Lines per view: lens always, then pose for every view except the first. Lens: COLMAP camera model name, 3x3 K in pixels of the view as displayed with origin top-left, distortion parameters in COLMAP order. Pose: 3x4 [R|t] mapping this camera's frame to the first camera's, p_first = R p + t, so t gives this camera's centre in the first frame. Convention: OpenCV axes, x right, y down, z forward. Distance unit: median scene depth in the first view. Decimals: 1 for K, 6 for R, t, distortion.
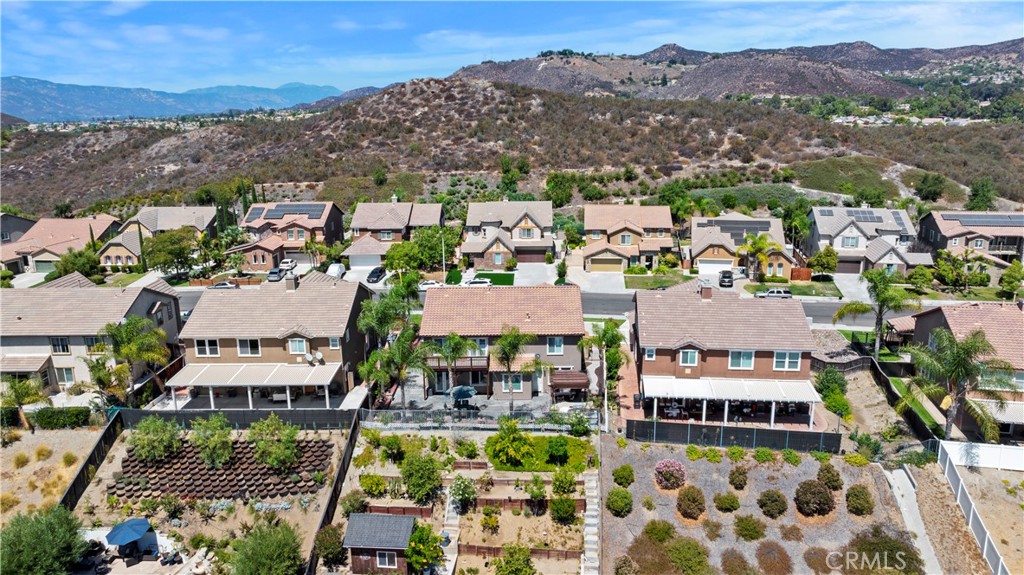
lens RADIAL K [[722.8, 0, 517.5], [0, 722.8, 287.1], [0, 0, 1]] dist [-0.029838, 0.017405]
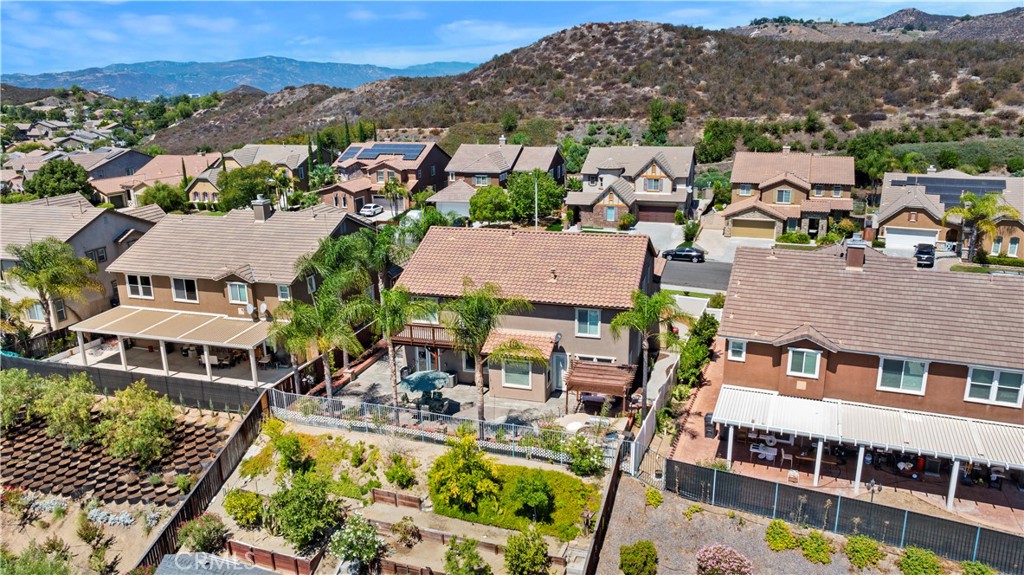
lens RADIAL K [[722.8, 0, 514.7], [0, 722.8, 287.8], [0, 0, 1]] dist [-0.029838, 0.017405]
pose [[0.961324, 0.073190, -0.265516, 0.088441], [-0.064615, 0.997072, 0.040899, 0.016028], [0.267732, -0.022161, 0.963239, 0.207559]]
